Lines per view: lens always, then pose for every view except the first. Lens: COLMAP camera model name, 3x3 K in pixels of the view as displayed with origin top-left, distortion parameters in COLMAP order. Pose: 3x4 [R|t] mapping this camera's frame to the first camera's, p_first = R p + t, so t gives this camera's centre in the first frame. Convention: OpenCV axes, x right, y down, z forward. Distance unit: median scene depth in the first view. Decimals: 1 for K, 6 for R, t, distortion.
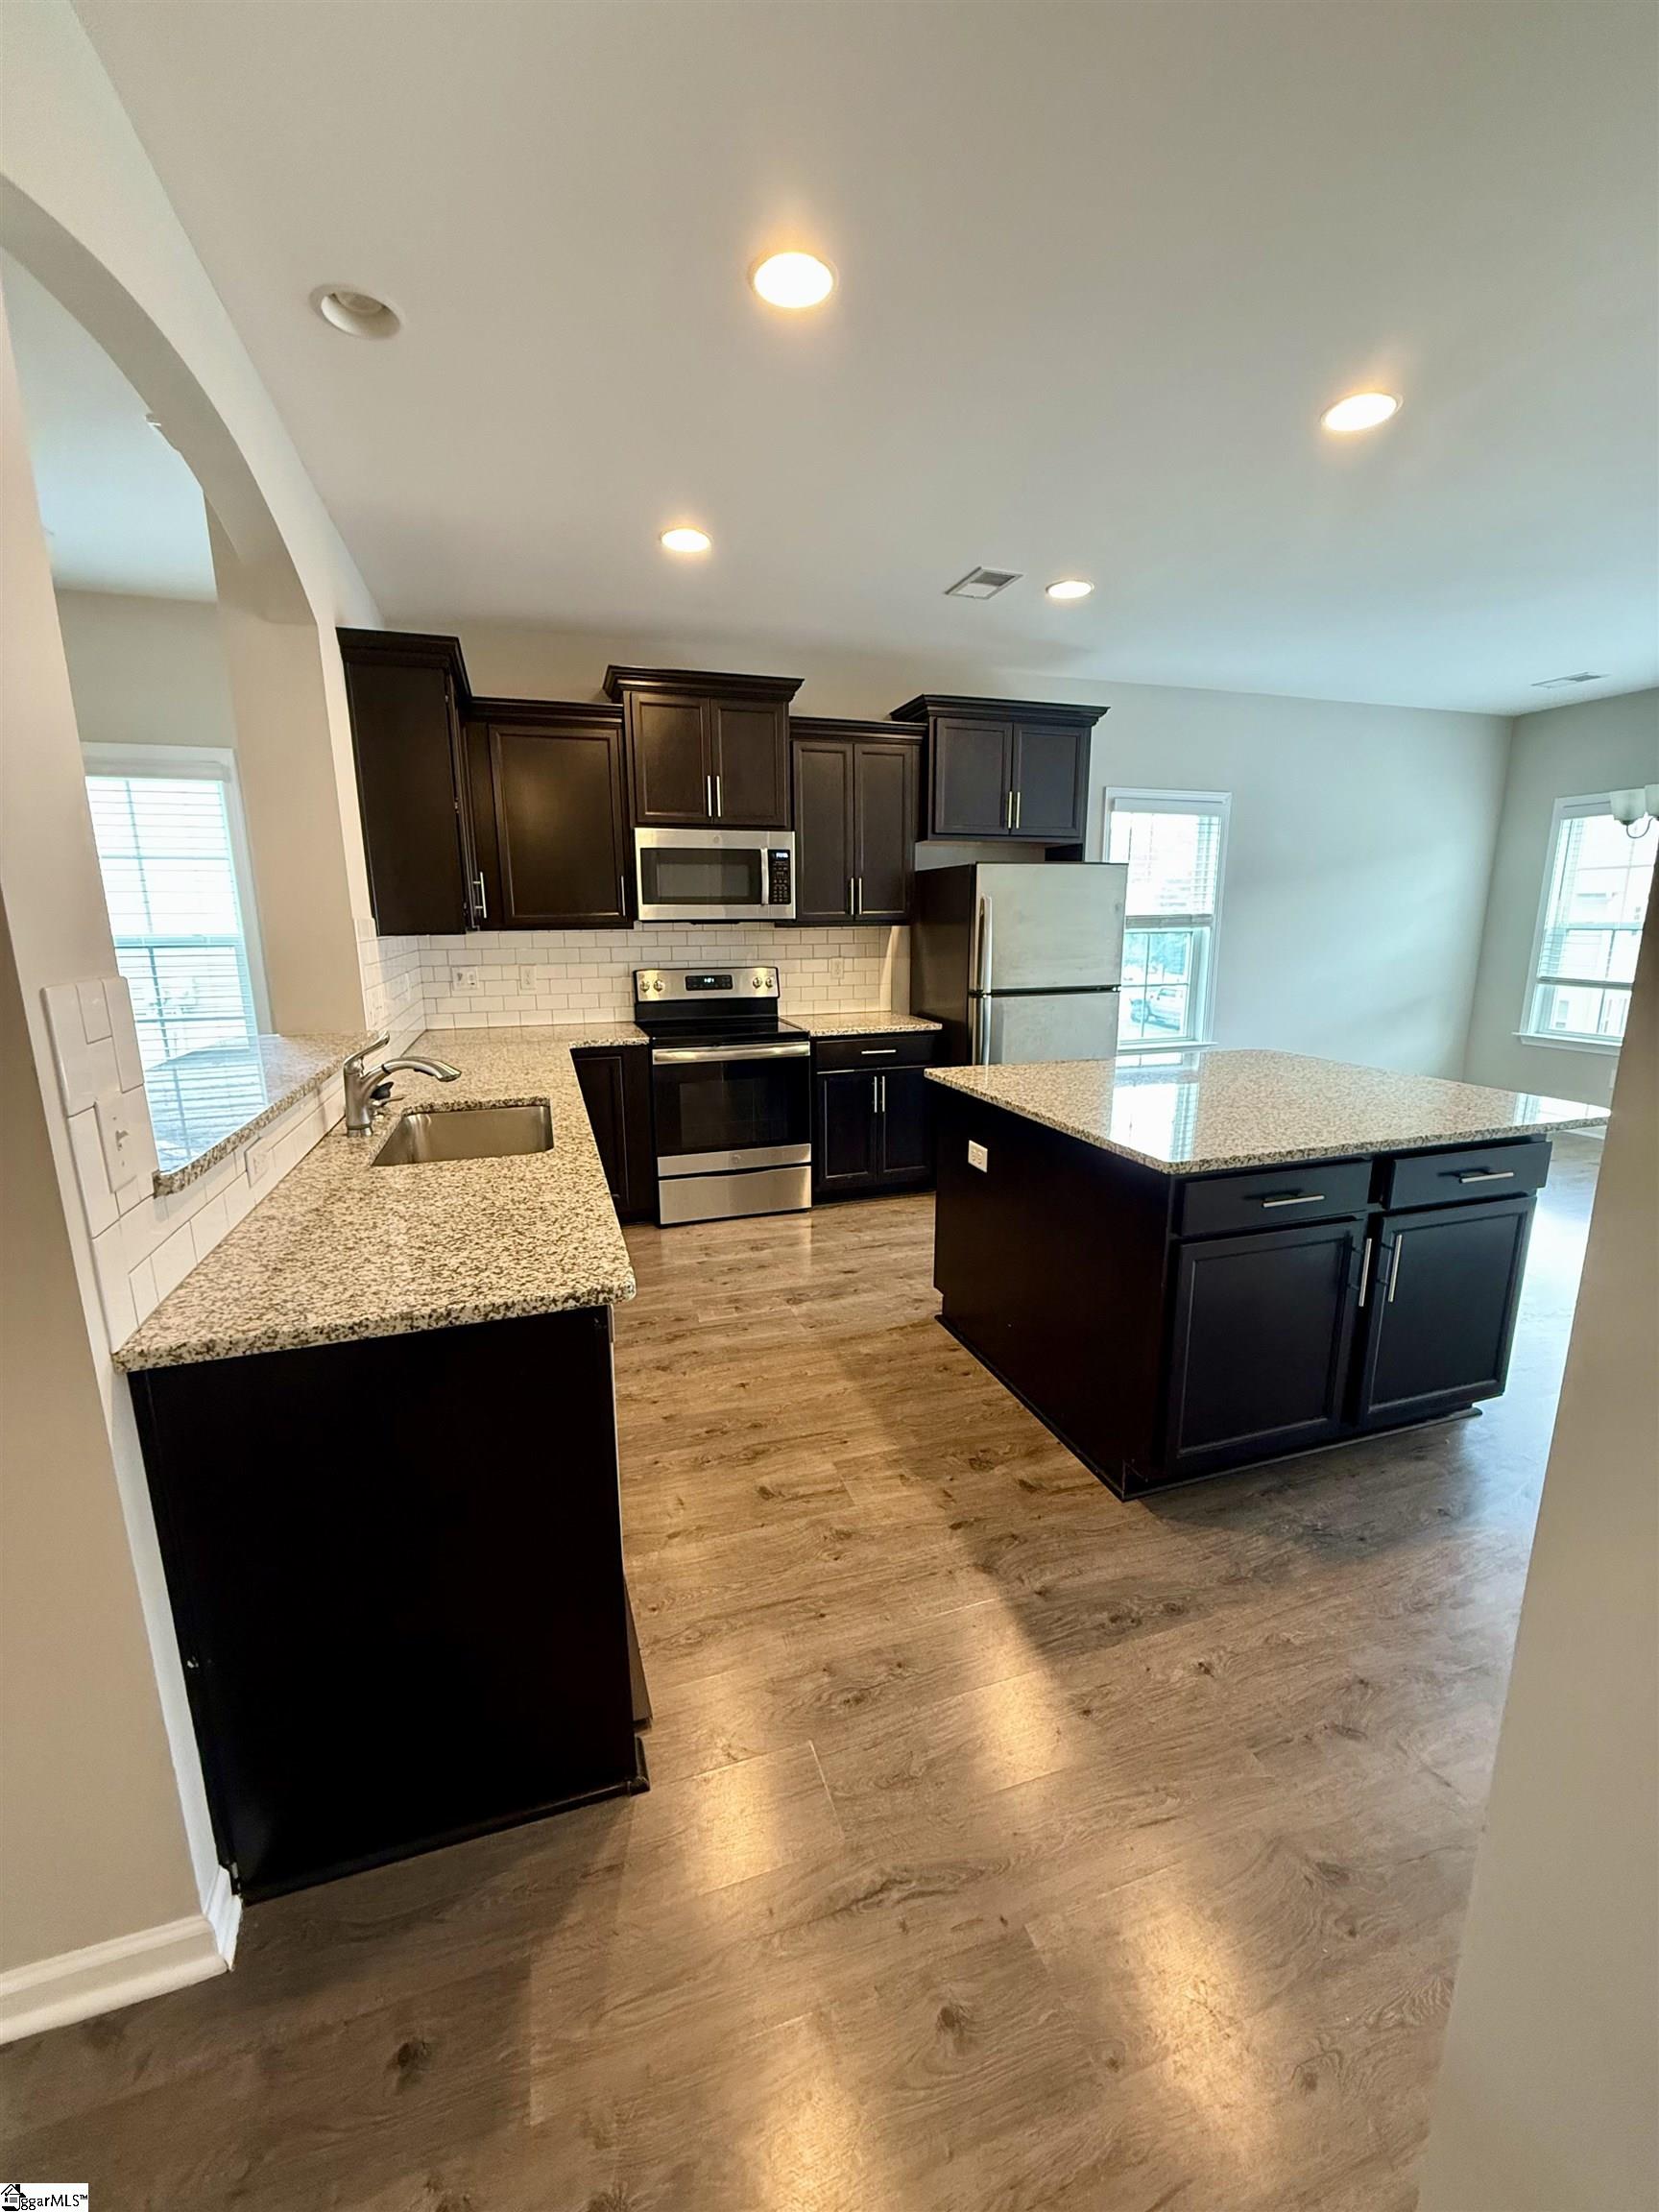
lens RADIAL K [[879.1, 0, 826.1], [0, 879.1, 1113.9], [0, 0, 1]] dist [-0.002601, -0.000411]
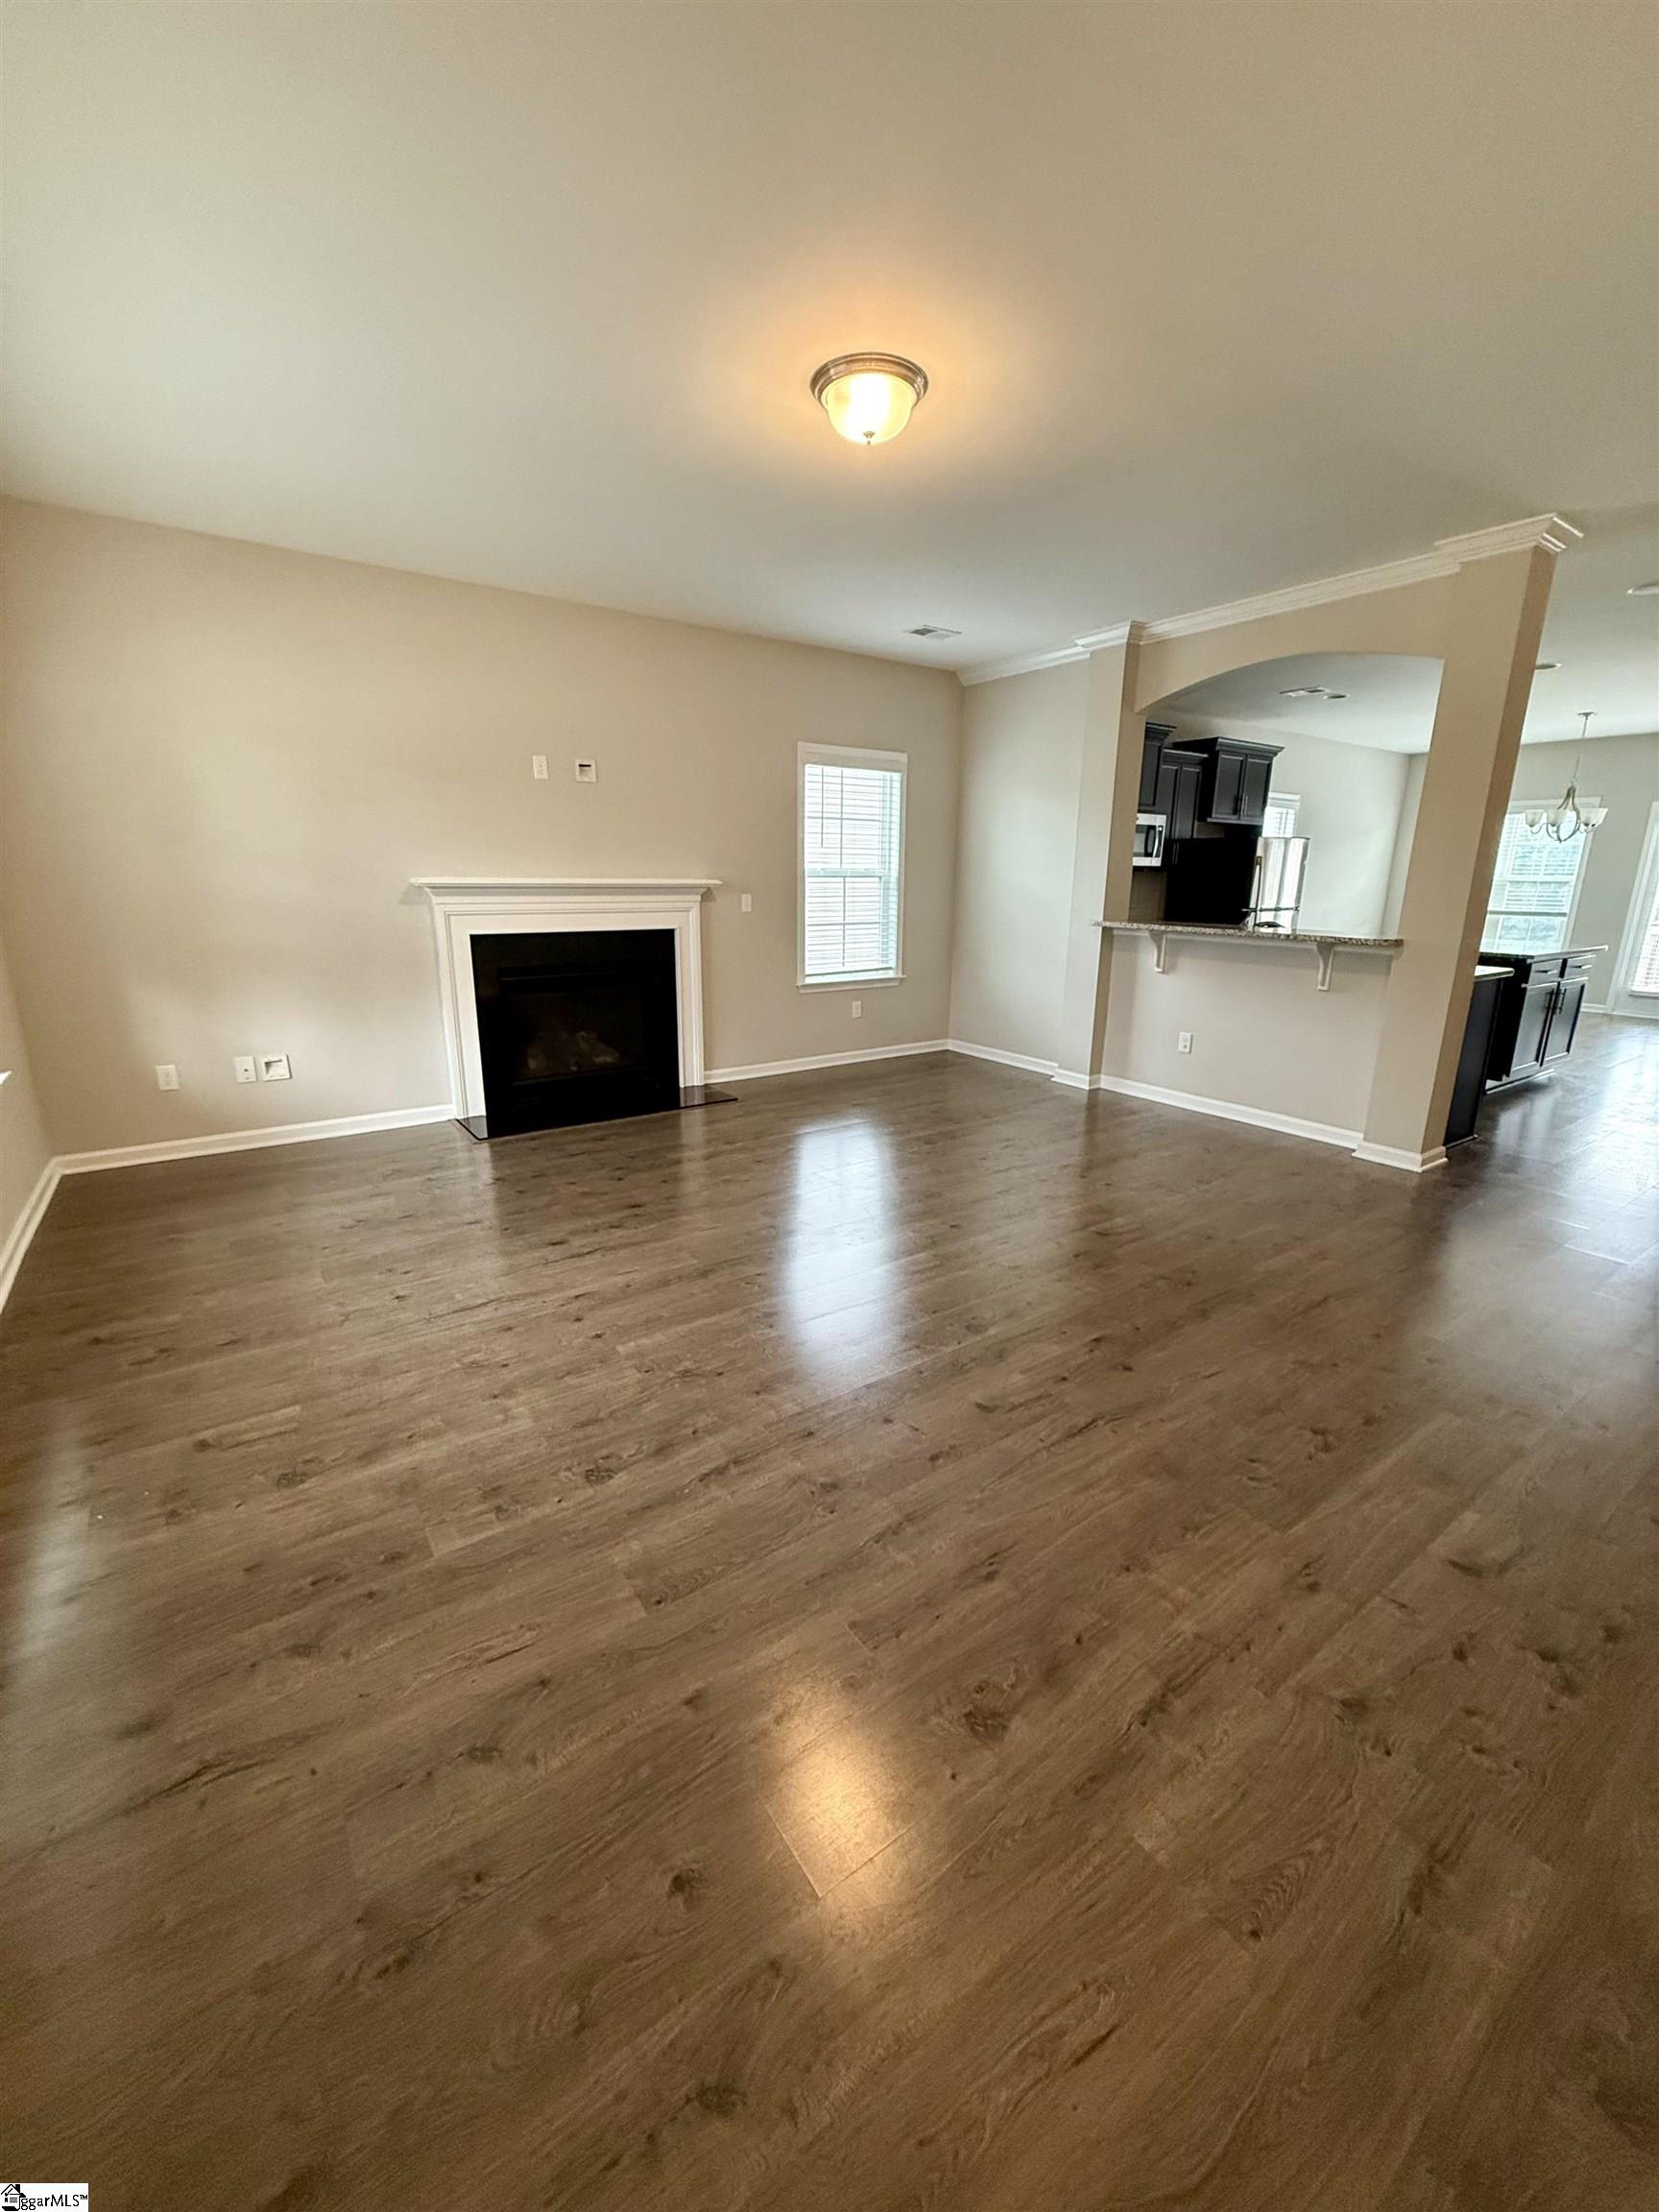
lens RADIAL K [[879.1, 0, 839.0], [0, 879.1, 1113.6], [0, 0, 1]] dist [-0.002601, -0.000411]
pose [[0.951870, -0.068332, 0.298787, -1.156602], [0.054247, 0.997001, 0.055193, 0.127282], [-0.301663, -0.036328, 0.952722, -0.452630]]
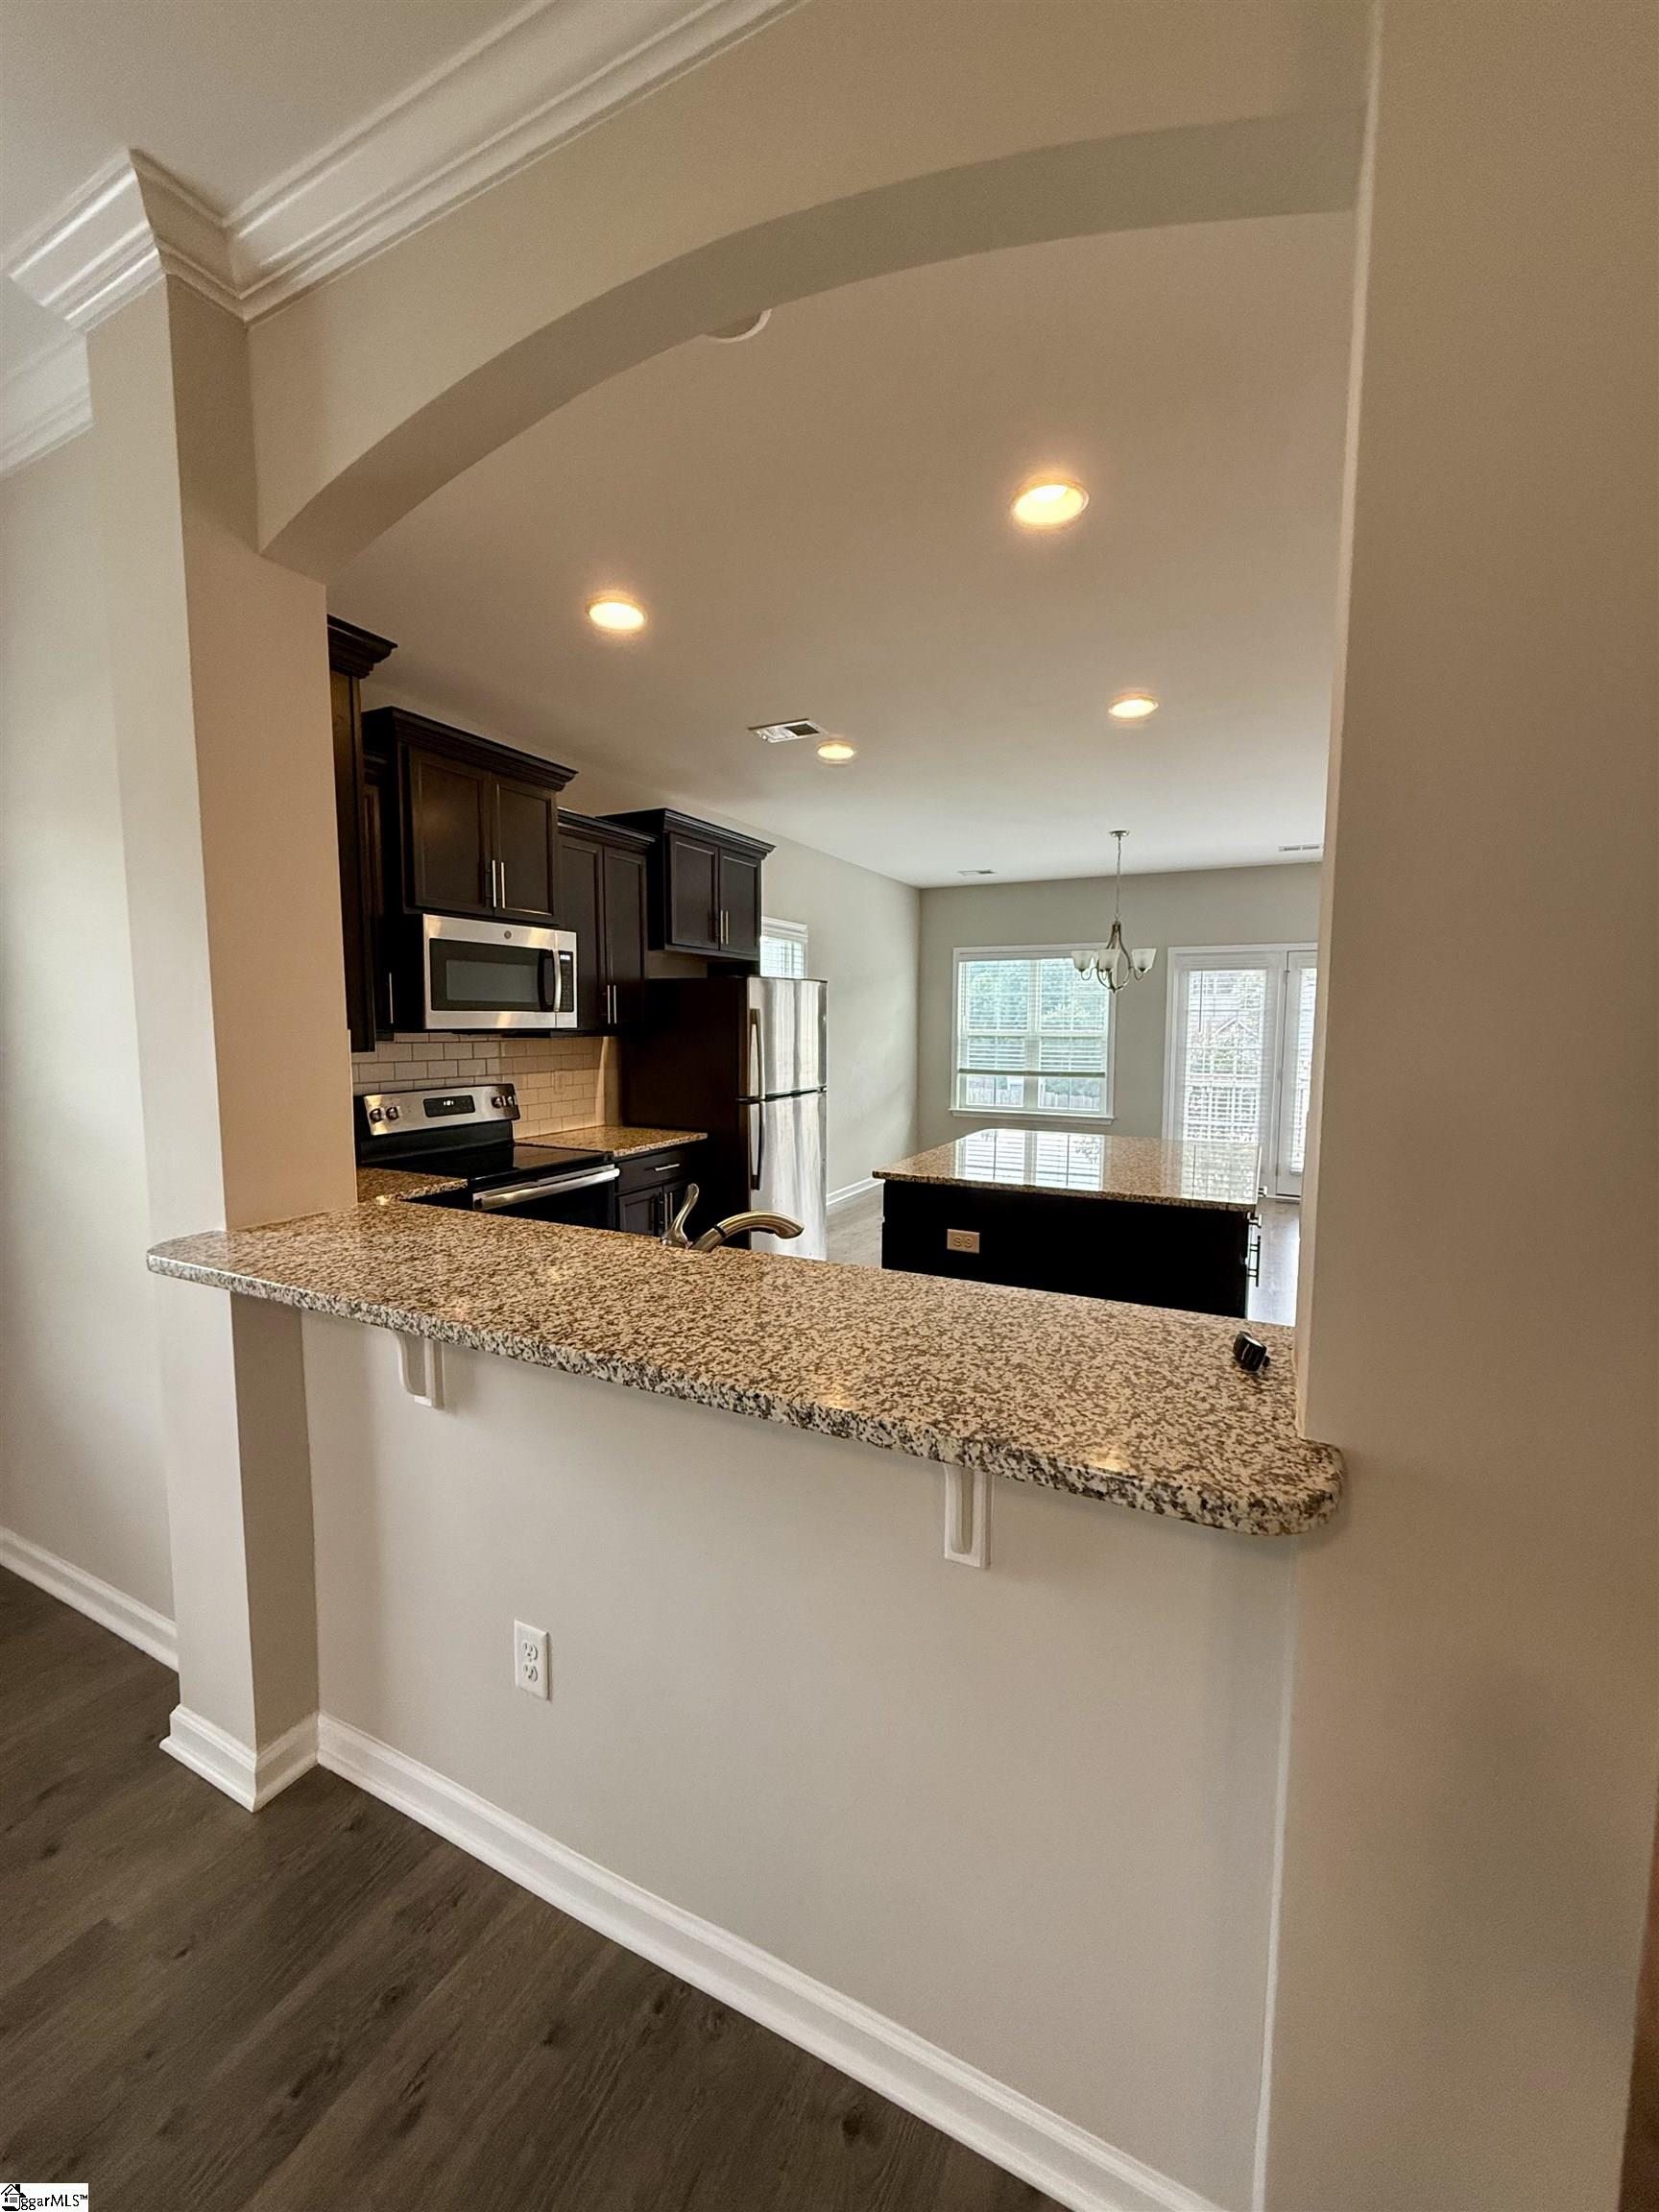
lens RADIAL K [[879.1, 0, 827.3], [0, 879.1, 1110.8], [0, 0, 1]] dist [-0.002601, -0.000411]
pose [[0.703824, -0.063645, 0.707518, -0.481755], [0.147144, 0.987439, -0.057551, -0.051150], [-0.694968, 0.144613, 0.704348, 0.210721]]
